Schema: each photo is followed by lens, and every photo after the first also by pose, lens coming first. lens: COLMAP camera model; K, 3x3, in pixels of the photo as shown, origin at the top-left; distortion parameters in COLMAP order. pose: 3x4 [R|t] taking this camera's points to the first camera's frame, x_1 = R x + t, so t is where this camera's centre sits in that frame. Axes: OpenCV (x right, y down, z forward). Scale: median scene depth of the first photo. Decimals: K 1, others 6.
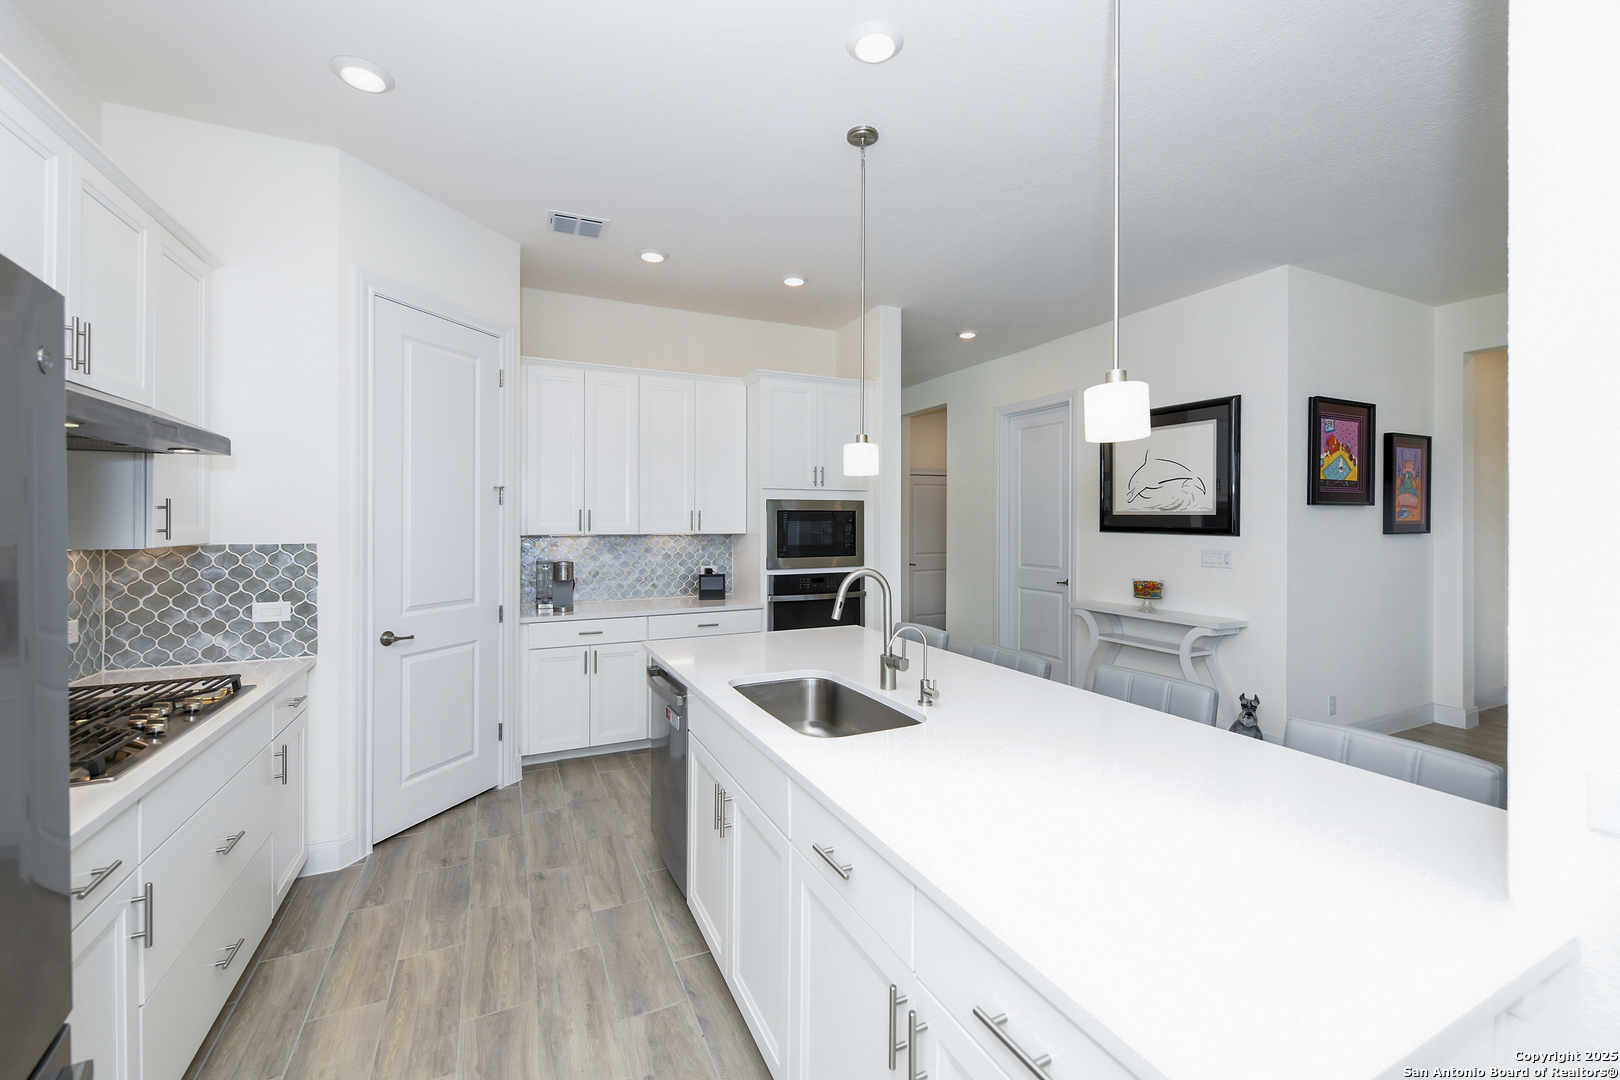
lens RADIAL K [[656.7, 0, 825.7], [0, 656.7, 519.2], [0, 0, 1]] dist [0.000423, 0.000056]
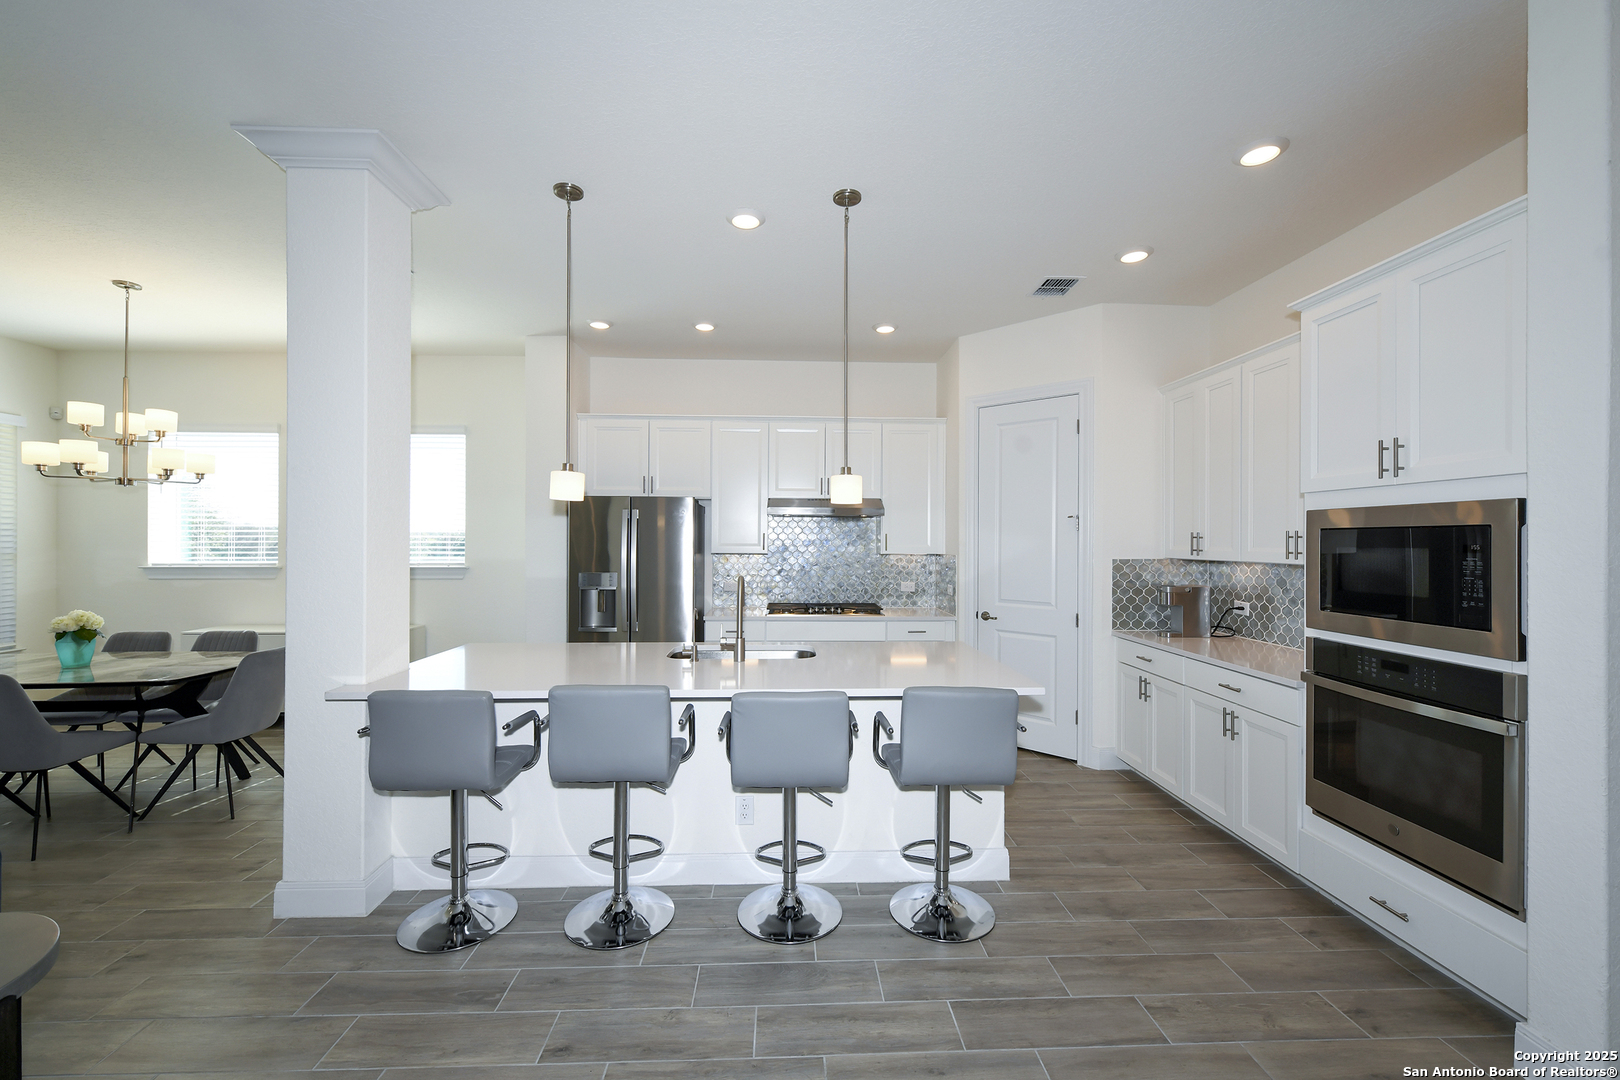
lens RADIAL K [[646.2, 0, 811.6], [0, 646.2, 537.6], [0, 0, 1]] dist [-0.002627, -0.000457]
pose [[-0.403688, -0.004908, -0.914884, 0.649210], [-0.000439, 0.999987, -0.005171, -0.002173], [0.914897, -0.001686, -0.403684, 0.839158]]
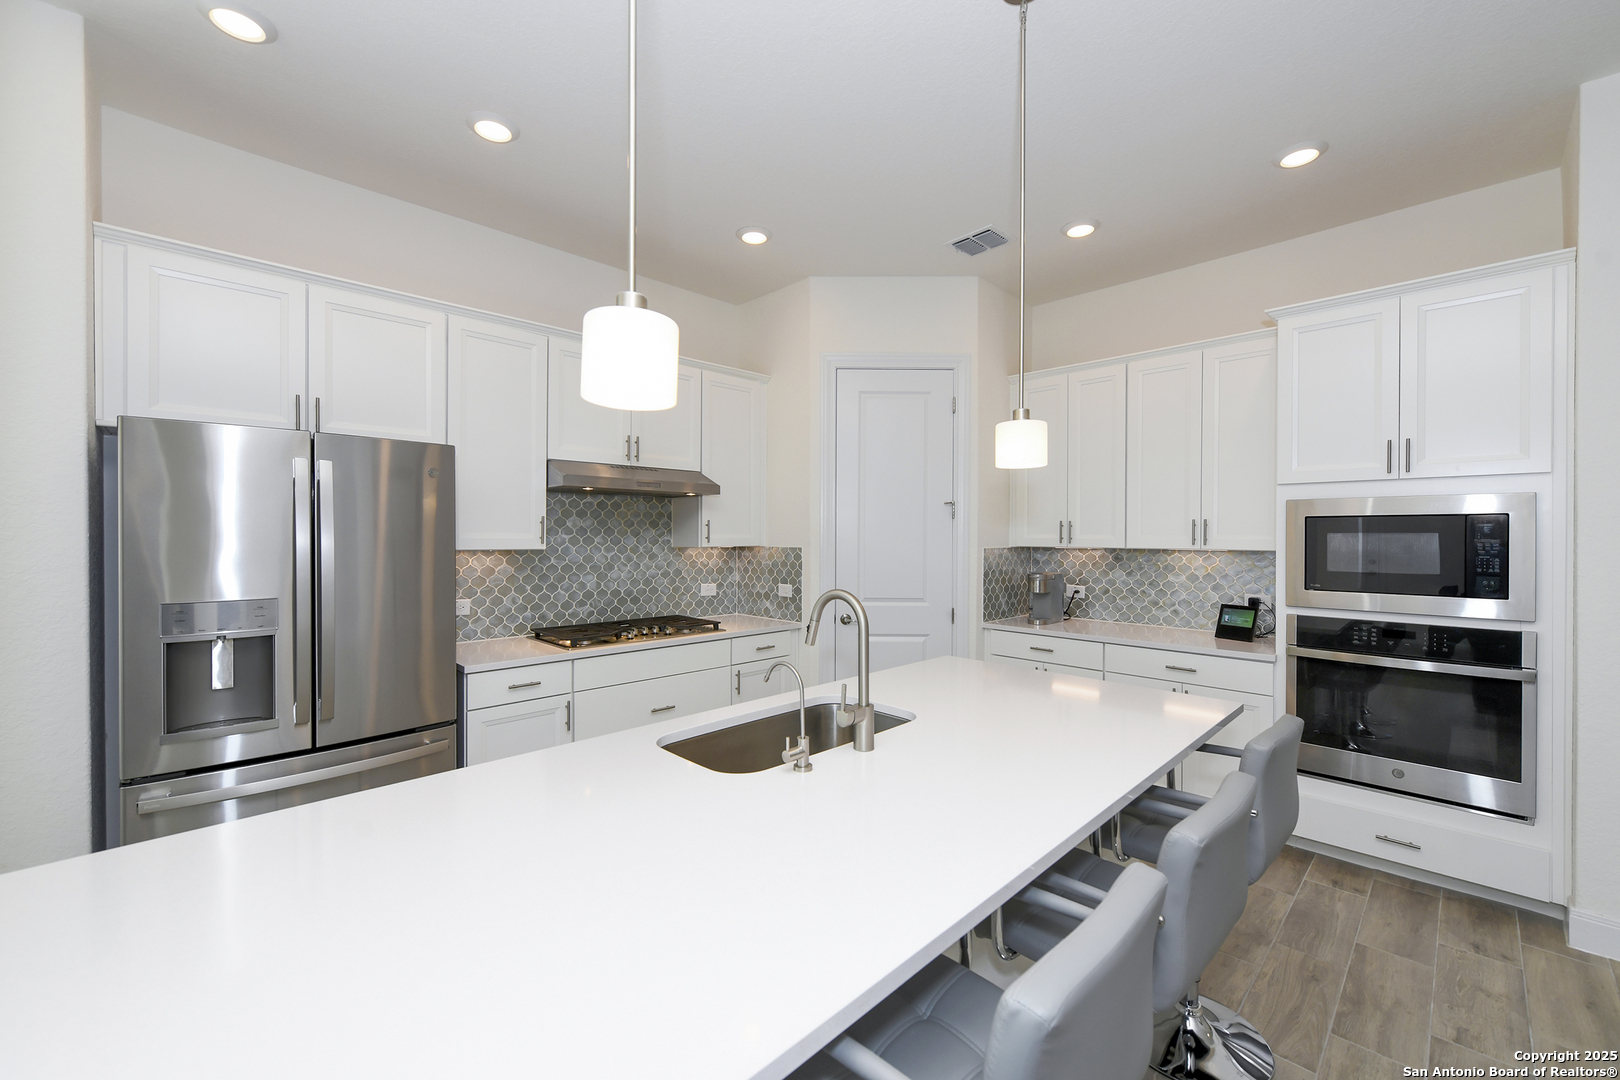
lens RADIAL K [[649.0, 0, 816.0], [0, 649.0, 538.3], [0, 0, 1]] dist [0.001855, -0.000479]
pose [[0.319735, 0.007455, -0.947478, 0.390509], [0.001457, 0.999964, 0.008360, 0.002193], [0.947506, -0.004053, 0.319712, 0.344761]]
